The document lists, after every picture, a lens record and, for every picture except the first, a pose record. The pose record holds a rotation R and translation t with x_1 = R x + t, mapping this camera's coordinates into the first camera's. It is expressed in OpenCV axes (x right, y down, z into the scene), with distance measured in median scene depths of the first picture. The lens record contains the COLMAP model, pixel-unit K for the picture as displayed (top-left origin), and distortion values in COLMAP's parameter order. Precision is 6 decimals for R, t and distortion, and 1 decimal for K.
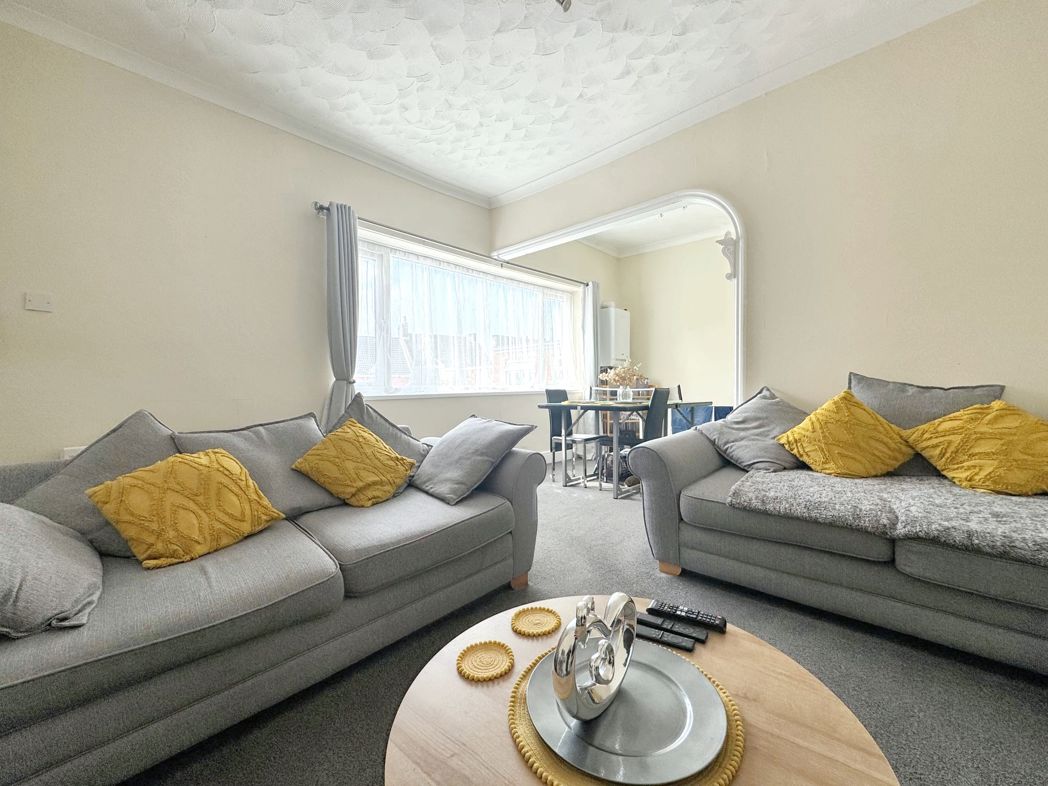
lens RADIAL K [[417.5, 0, 525.0], [0, 417.5, 393.2], [0, 0, 1]] dist [0.001488, -0.000305]
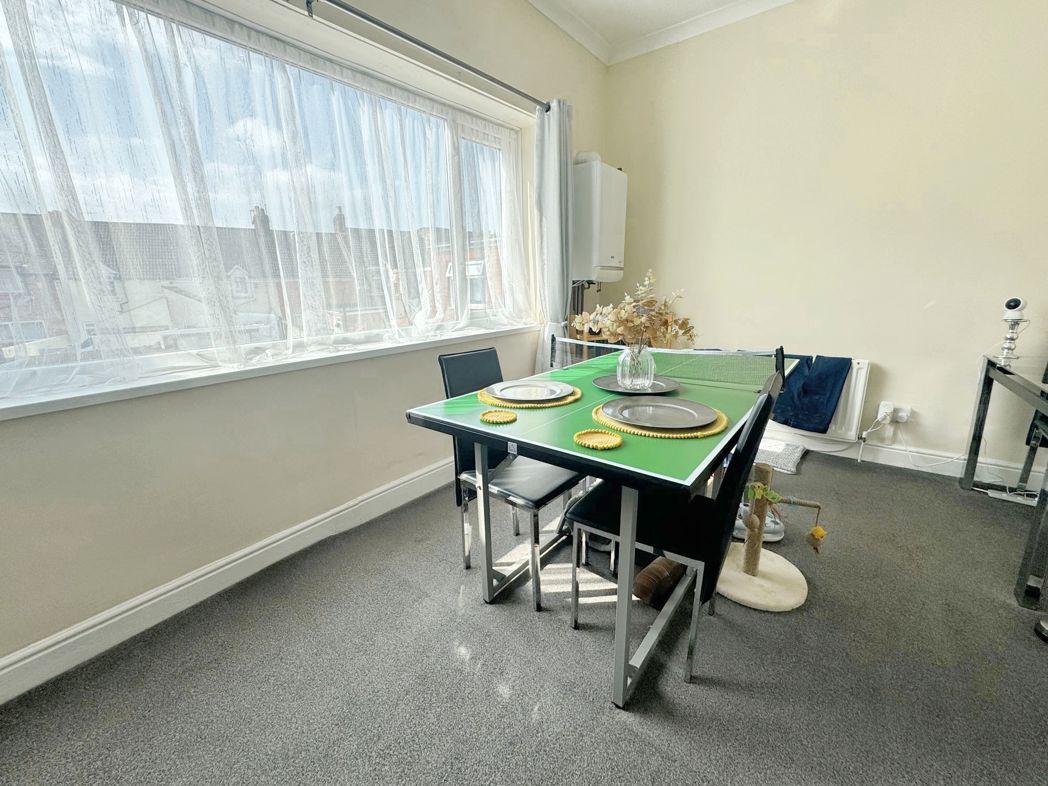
lens RADIAL K [[417.5, 0, 521.1], [0, 417.5, 397.3], [0, 0, 1]] dist [0.001488, -0.000305]
pose [[0.997178, -0.033971, 0.066944, 0.074122], [0.017104, 0.971108, 0.238028, -0.048225], [-0.073096, -0.236212, 0.968948, 0.449557]]
